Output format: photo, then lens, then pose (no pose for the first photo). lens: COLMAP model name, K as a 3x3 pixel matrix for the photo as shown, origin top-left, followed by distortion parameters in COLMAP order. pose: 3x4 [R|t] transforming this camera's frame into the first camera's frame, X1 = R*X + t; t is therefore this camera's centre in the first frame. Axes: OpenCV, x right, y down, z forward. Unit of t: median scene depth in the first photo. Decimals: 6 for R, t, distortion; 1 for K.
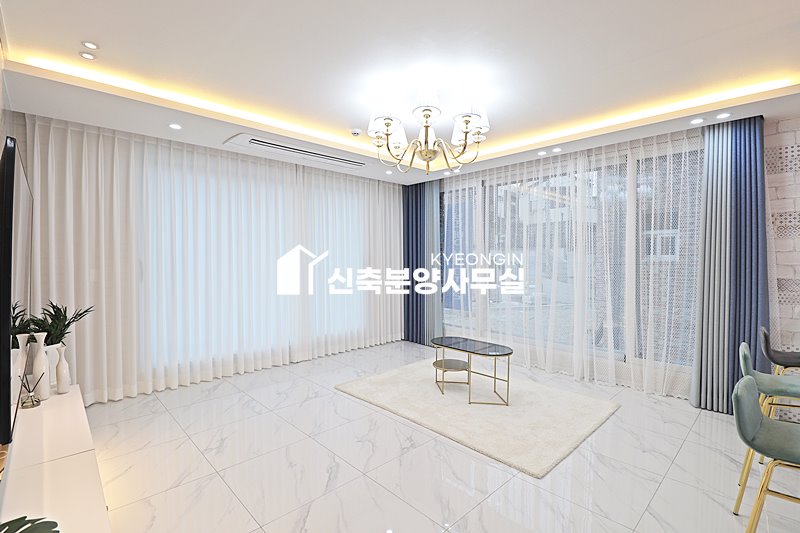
lens RADIAL K [[376.0, 0, 399.7], [0, 376.0, 264.9], [0, 0, 1]] dist [-0.005882, -0.005429]
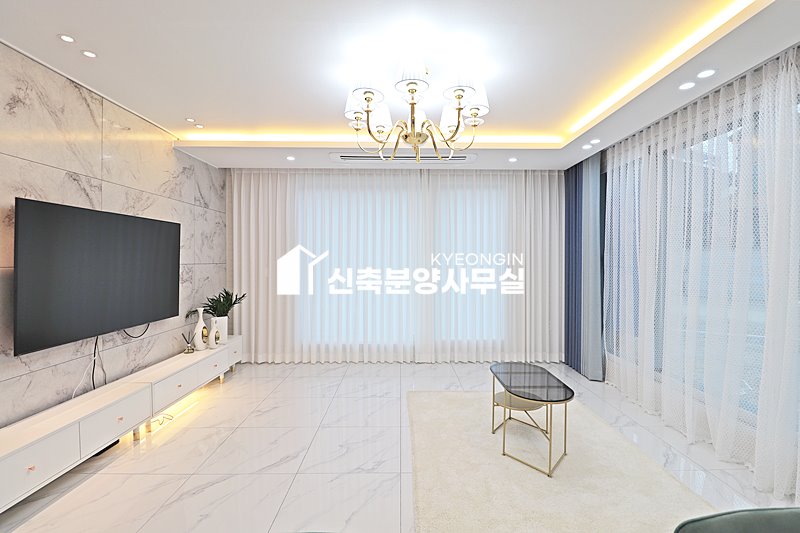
lens RADIAL K [[376.0, 0, 400.5], [0, 376.0, 267.3], [0, 0, 1]] dist [-0.005882, -0.005429]
pose [[0.725821, 0.010100, -0.687809, 0.429887], [-0.012677, 0.999919, 0.001305, -0.000171], [0.687767, 0.007772, 0.725890, 0.248223]]
